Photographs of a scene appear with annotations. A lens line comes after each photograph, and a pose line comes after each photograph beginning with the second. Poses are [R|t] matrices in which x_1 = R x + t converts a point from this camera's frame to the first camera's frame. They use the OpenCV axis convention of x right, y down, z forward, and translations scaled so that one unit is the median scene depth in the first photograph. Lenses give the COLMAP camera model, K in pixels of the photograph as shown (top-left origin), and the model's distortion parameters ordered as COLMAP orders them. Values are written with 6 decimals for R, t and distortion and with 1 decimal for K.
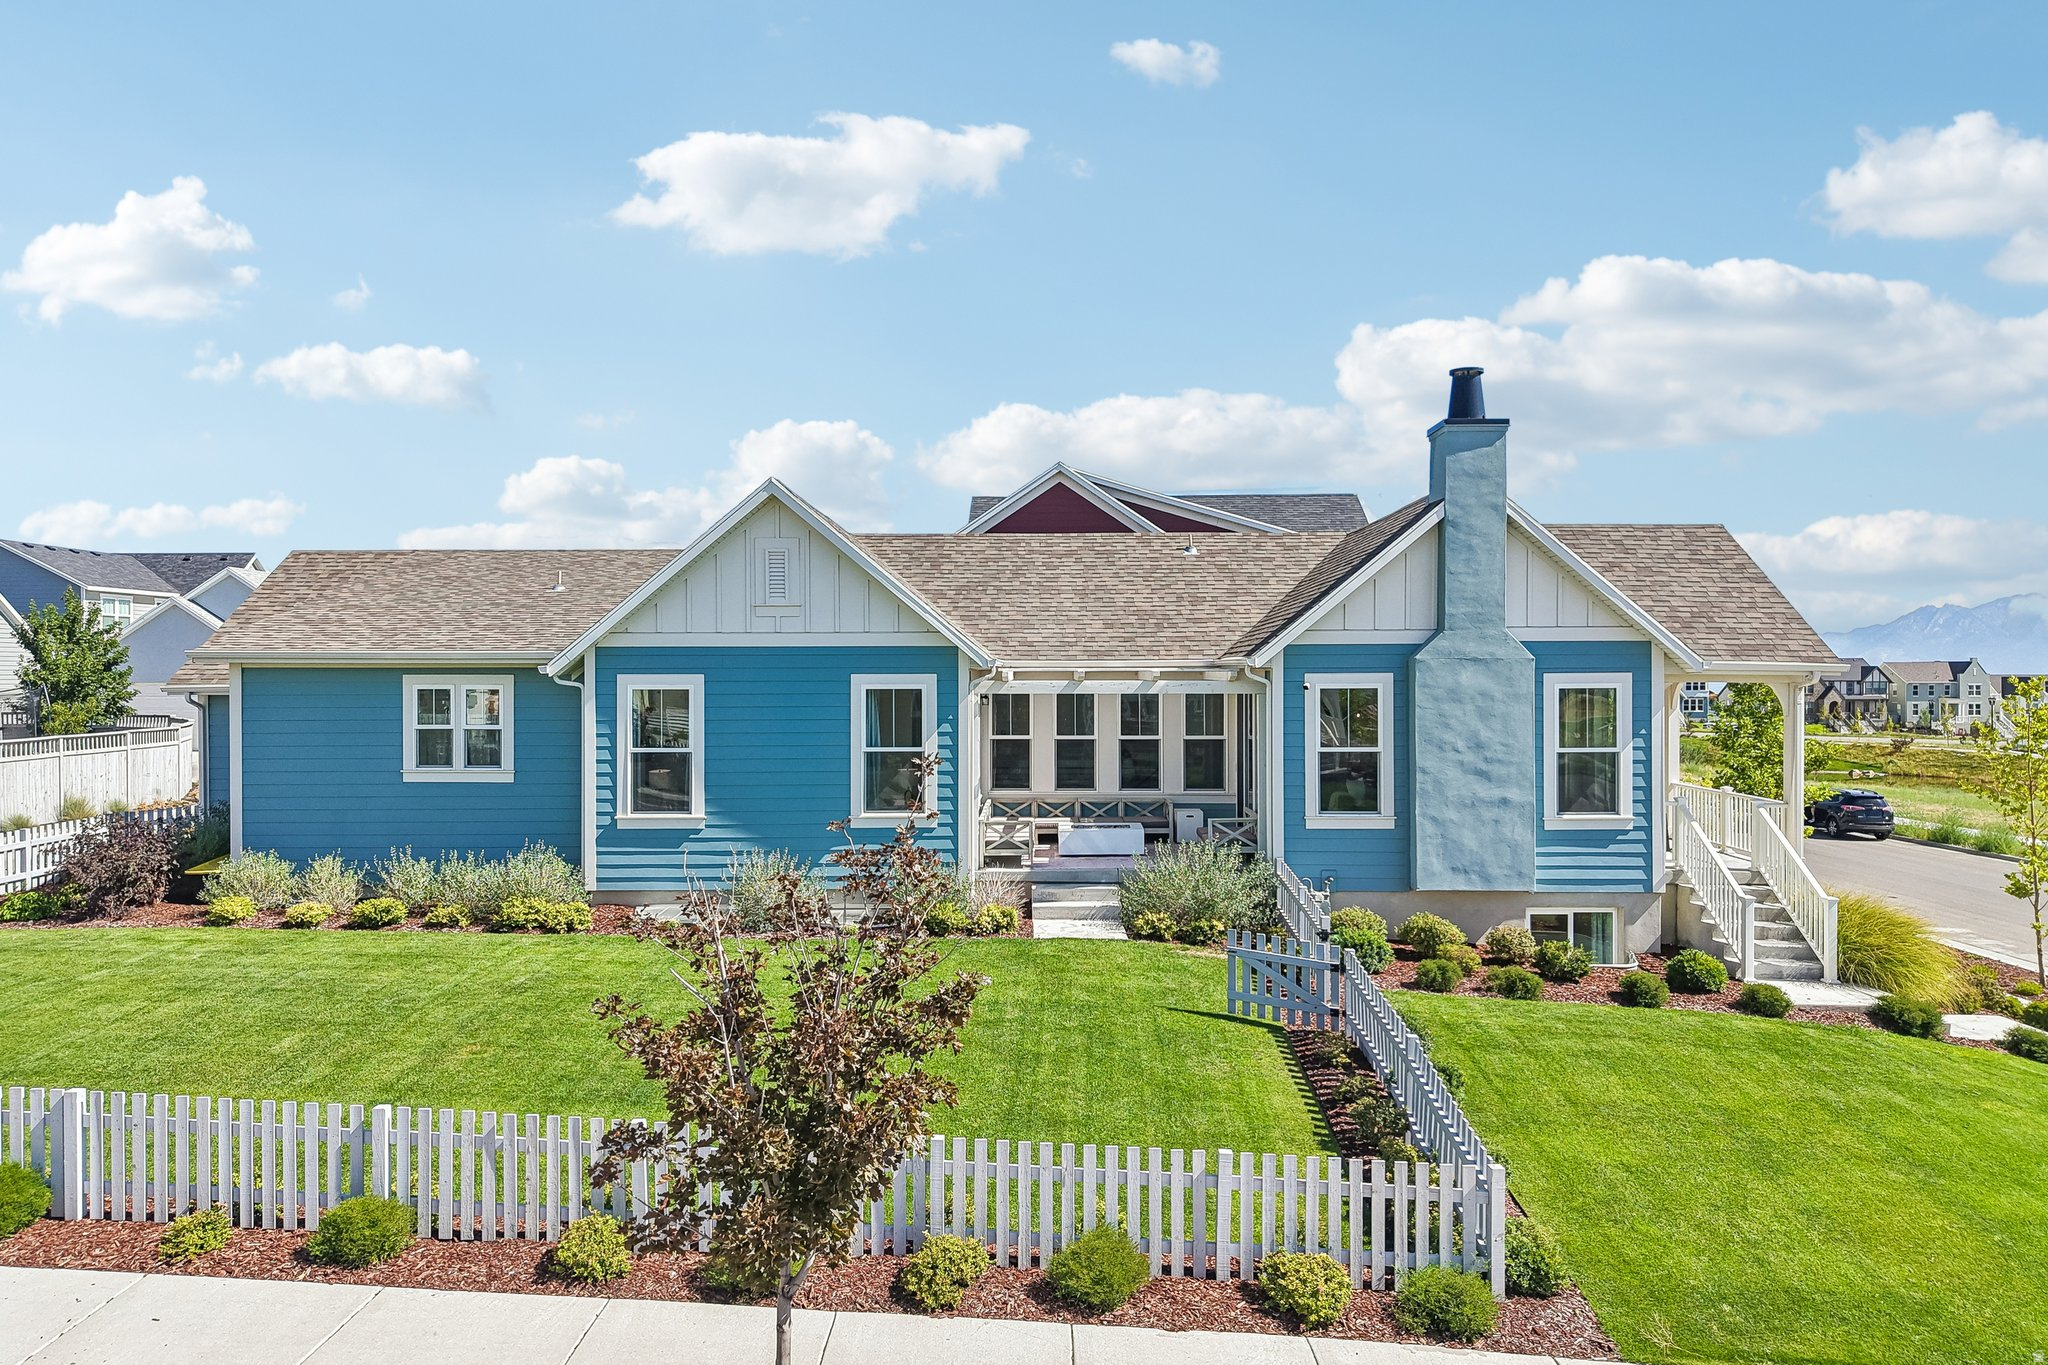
lens RADIAL K [[1368.1, 0, 1023.0], [0, 1368.1, 696.0], [0, 0, 1]] dist [0.020687, -0.022764]
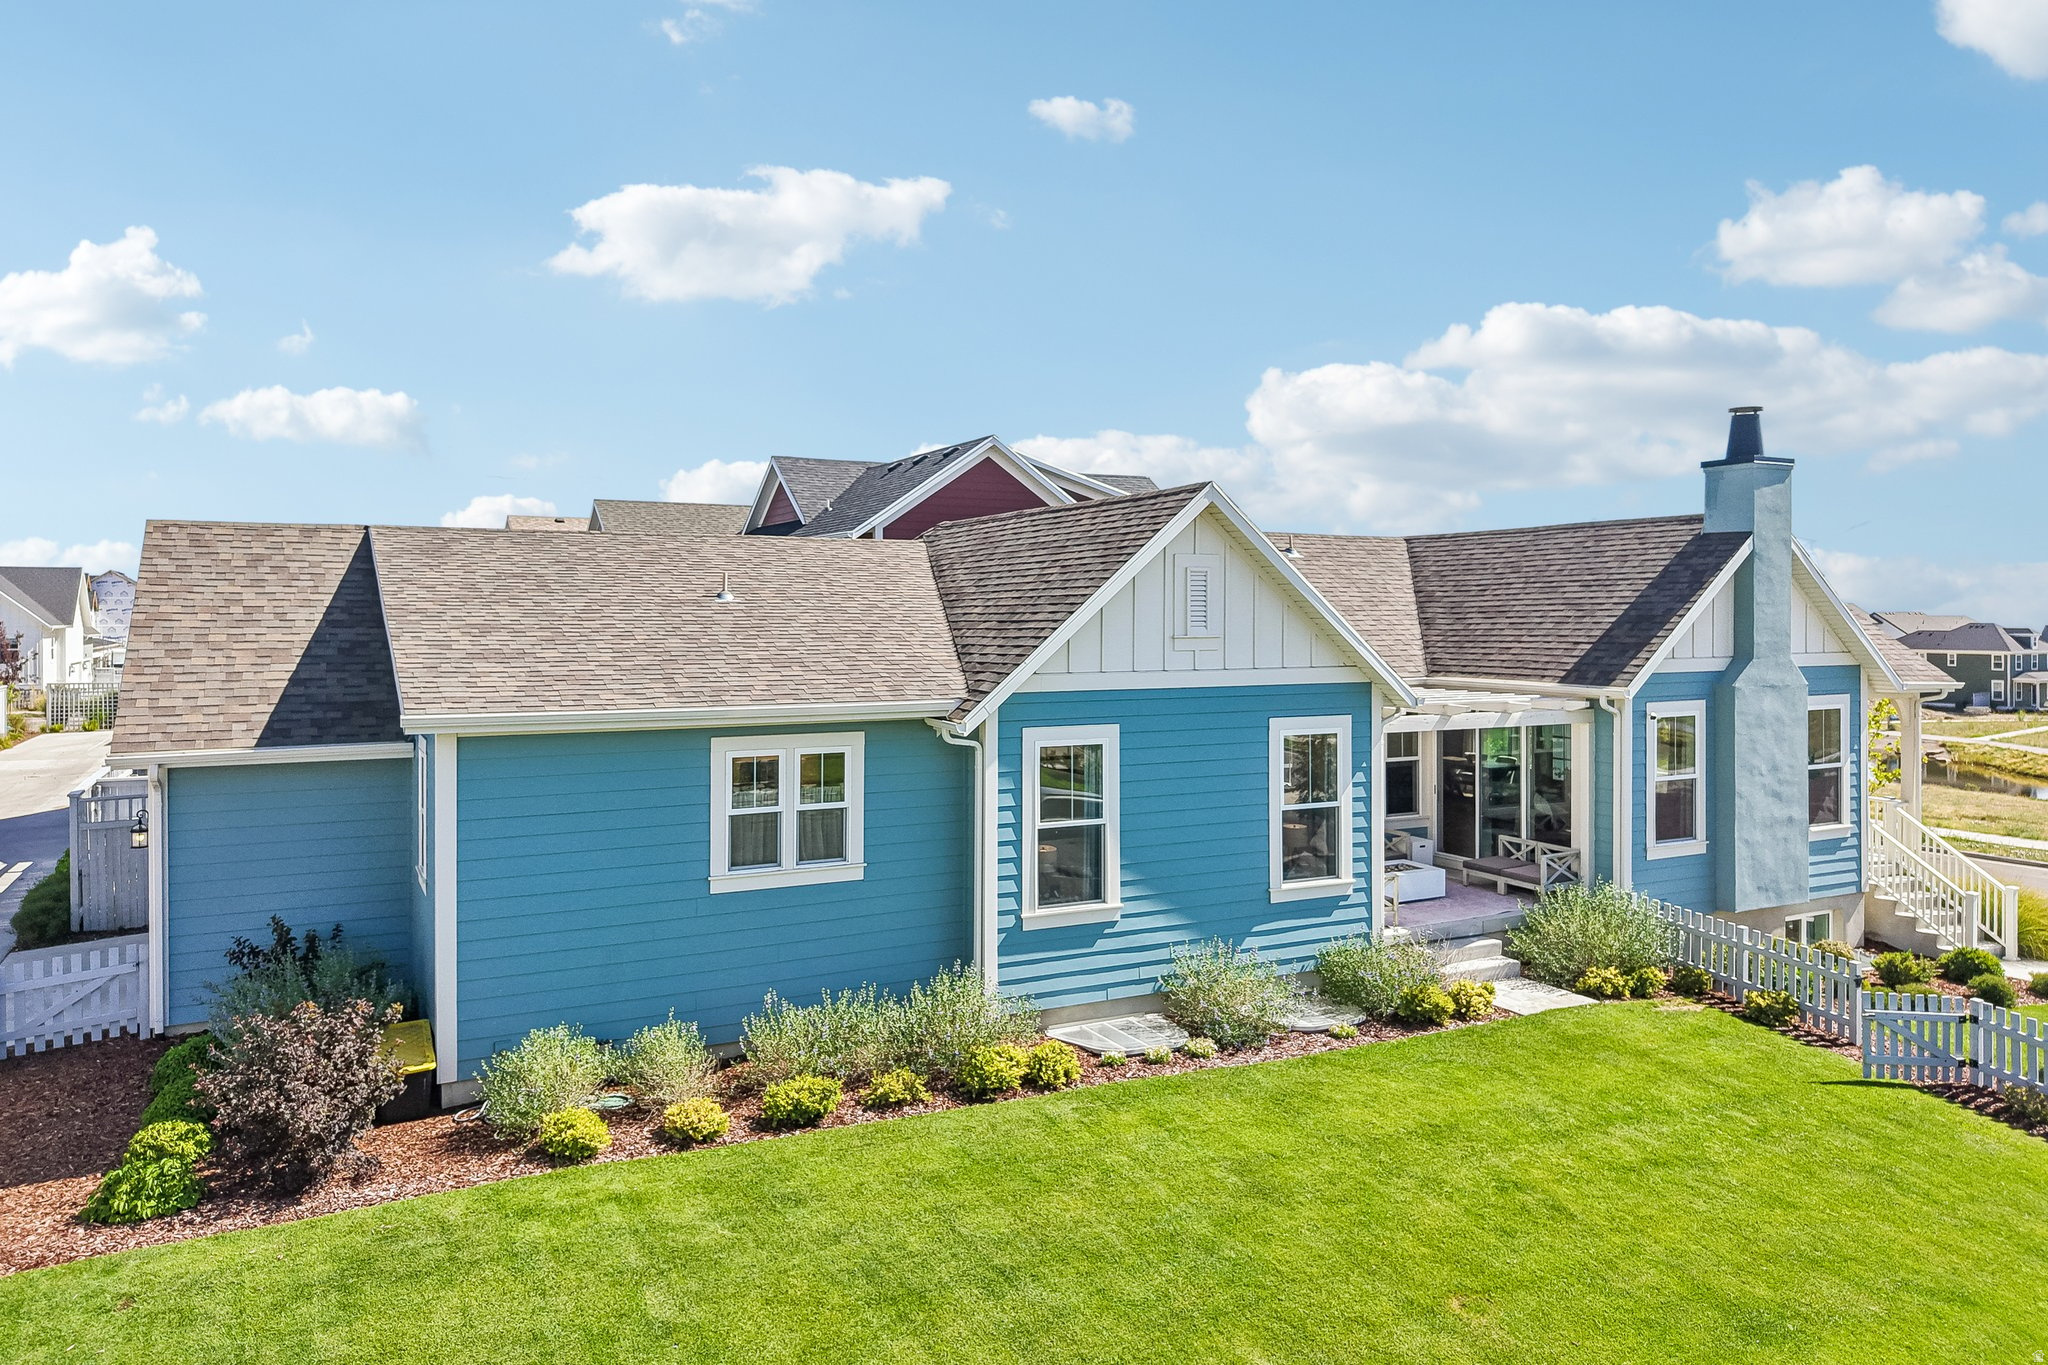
lens RADIAL K [[1374.7, 0, 997.1], [0, 1374.7, 619.1], [0, 0, 1]] dist [-0.001394, -0.006325]
pose [[0.891483, -0.000984, 0.453053, -0.660610], [0.009486, 0.999819, -0.016494, -0.064964], [-0.452955, 0.019002, 0.891331, 0.325632]]
